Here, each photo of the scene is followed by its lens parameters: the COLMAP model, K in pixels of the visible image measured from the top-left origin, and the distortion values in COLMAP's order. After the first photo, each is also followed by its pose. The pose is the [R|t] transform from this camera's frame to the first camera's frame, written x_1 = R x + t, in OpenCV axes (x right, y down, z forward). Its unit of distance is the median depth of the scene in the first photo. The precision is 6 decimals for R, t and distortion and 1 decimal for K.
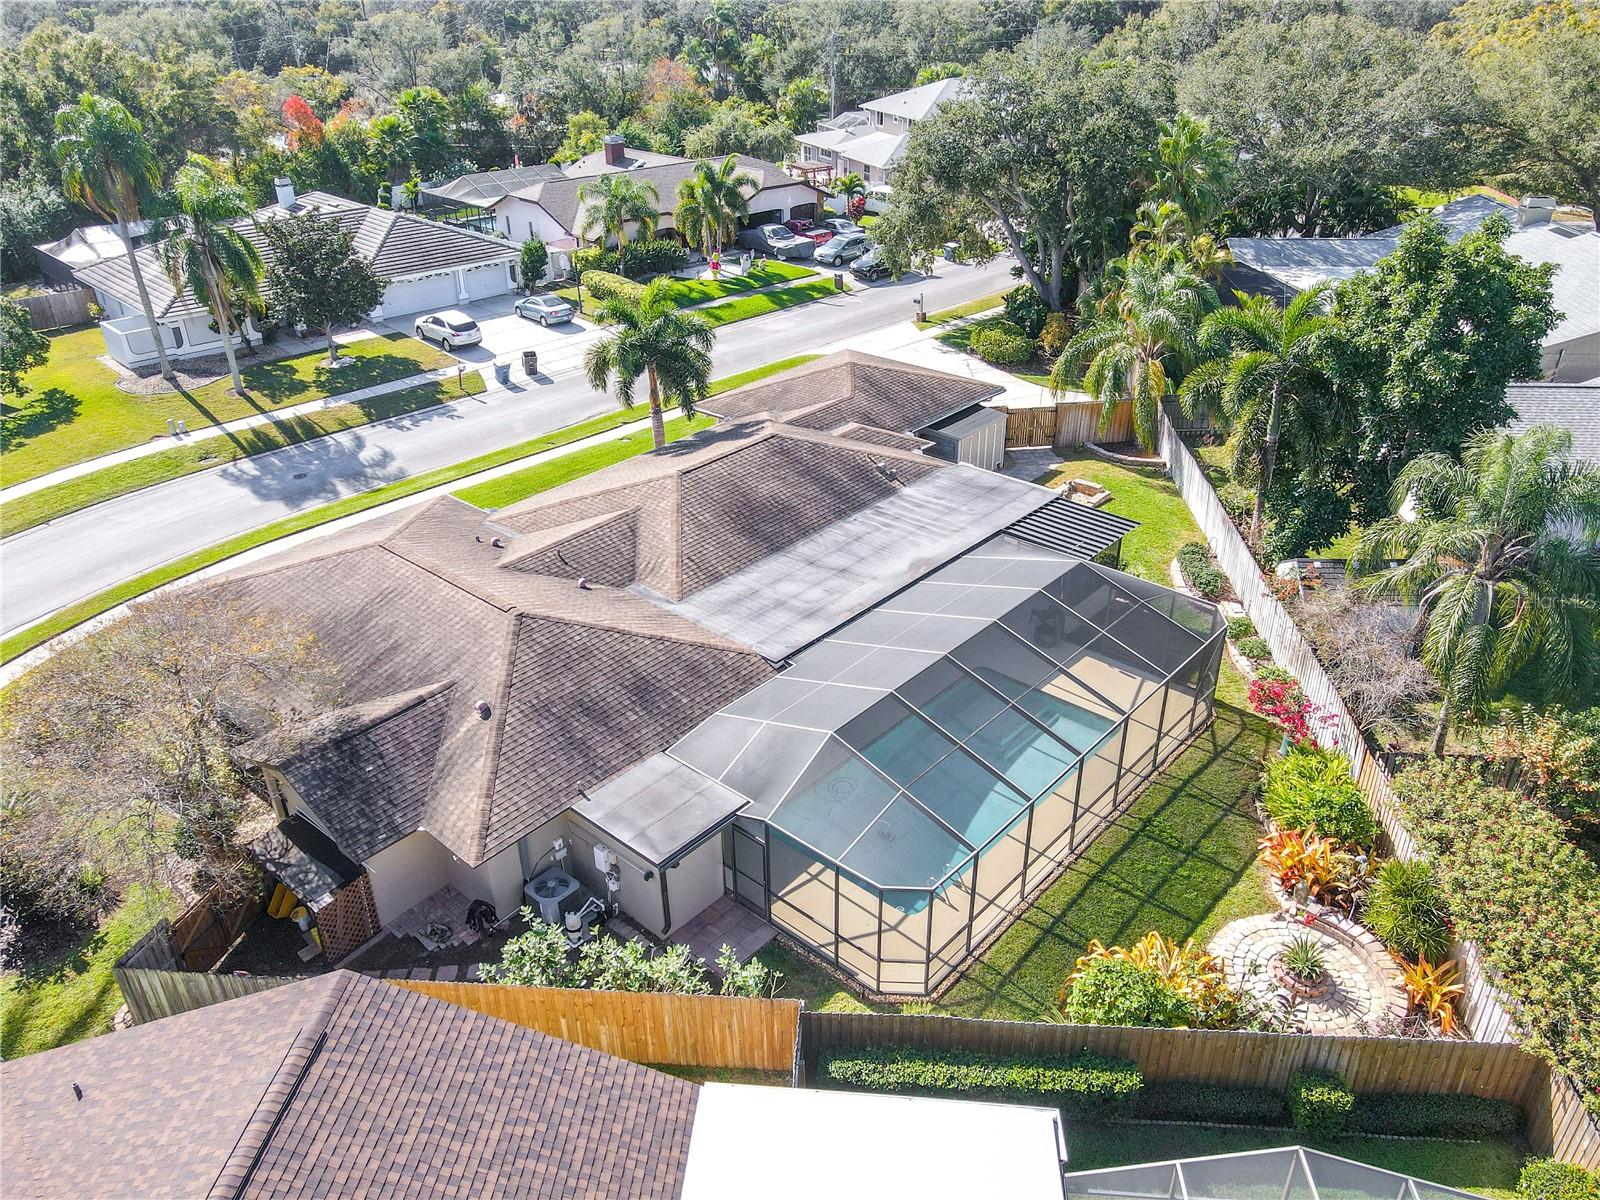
lens RADIAL K [[1167.5, 0, 806.1], [0, 1167.5, 599.2], [0, 0, 1]] dist [-0.004541, 0.031403]
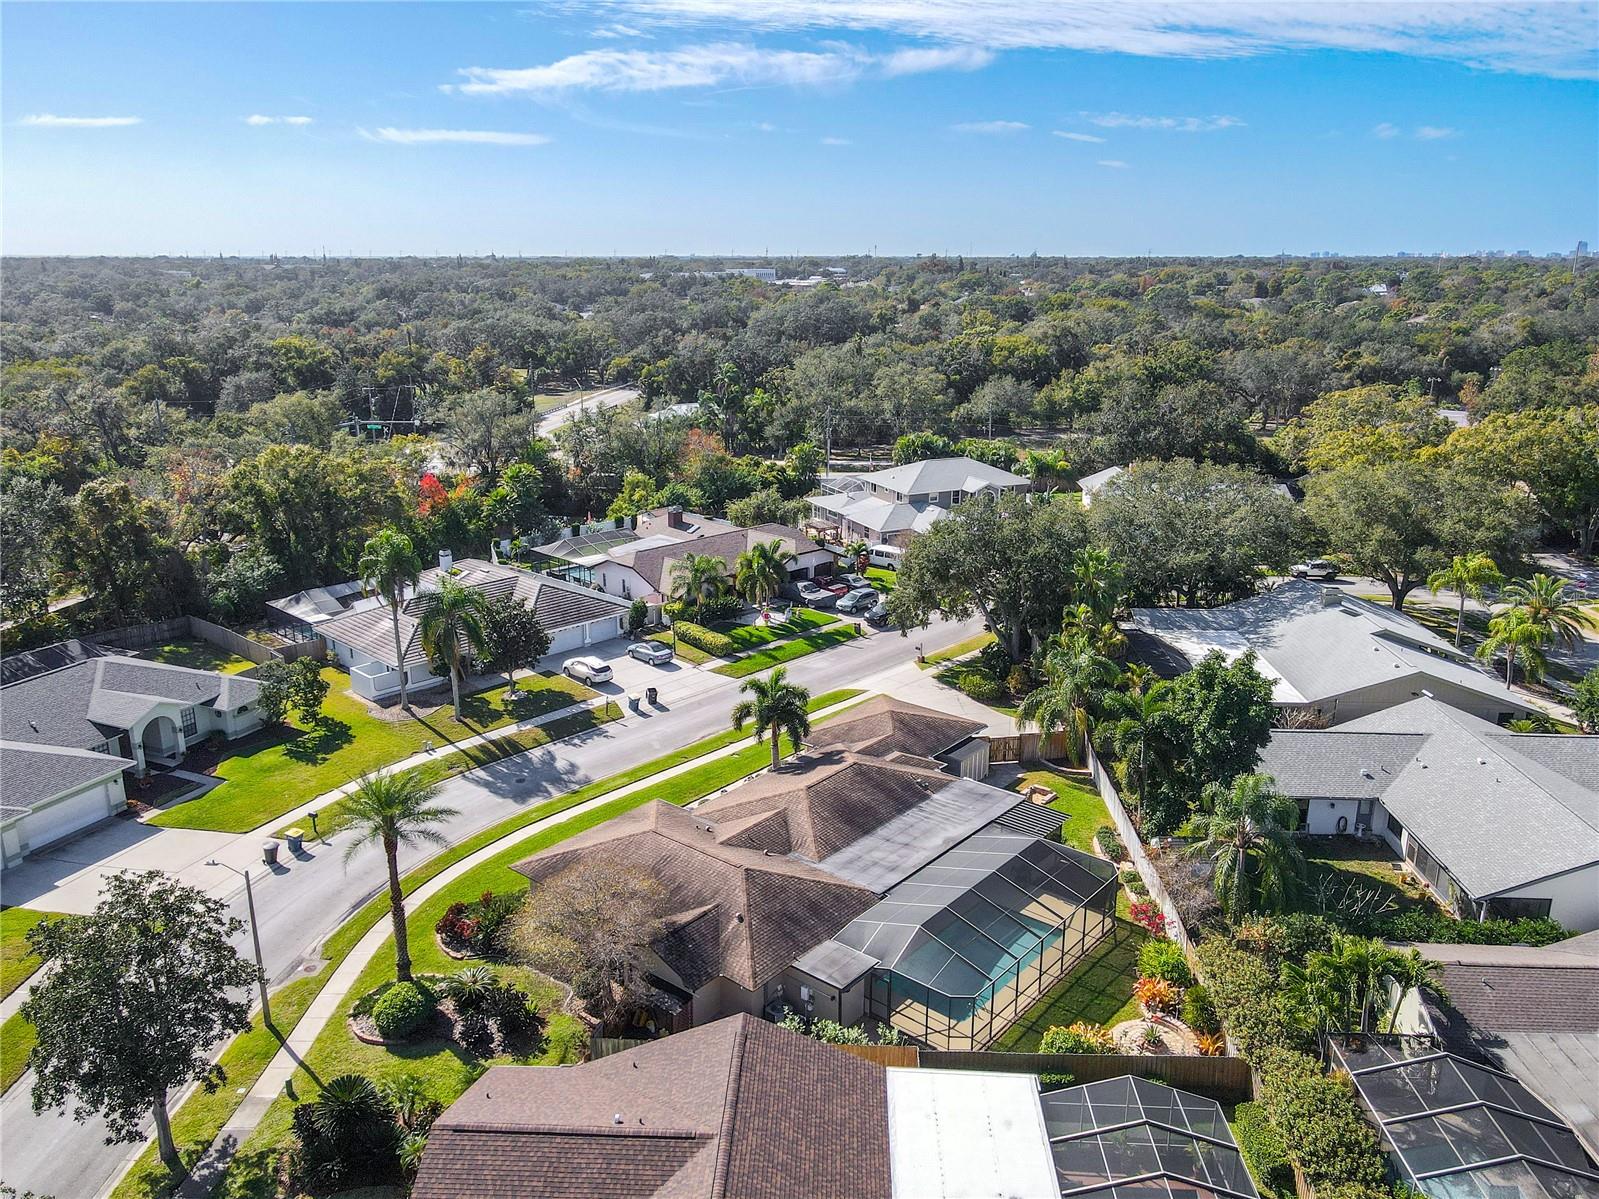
lens RADIAL K [[1166.8, 0, 793.5], [0, 1166.8, 603.5], [0, 0, 1]] dist [-0.004541, 0.031403]
pose [[0.999828, -0.000109, 0.018519, -0.138935], [0.004241, 0.974764, -0.223199, 0.011050], [-0.018028, 0.223239, 0.974597, -0.655580]]
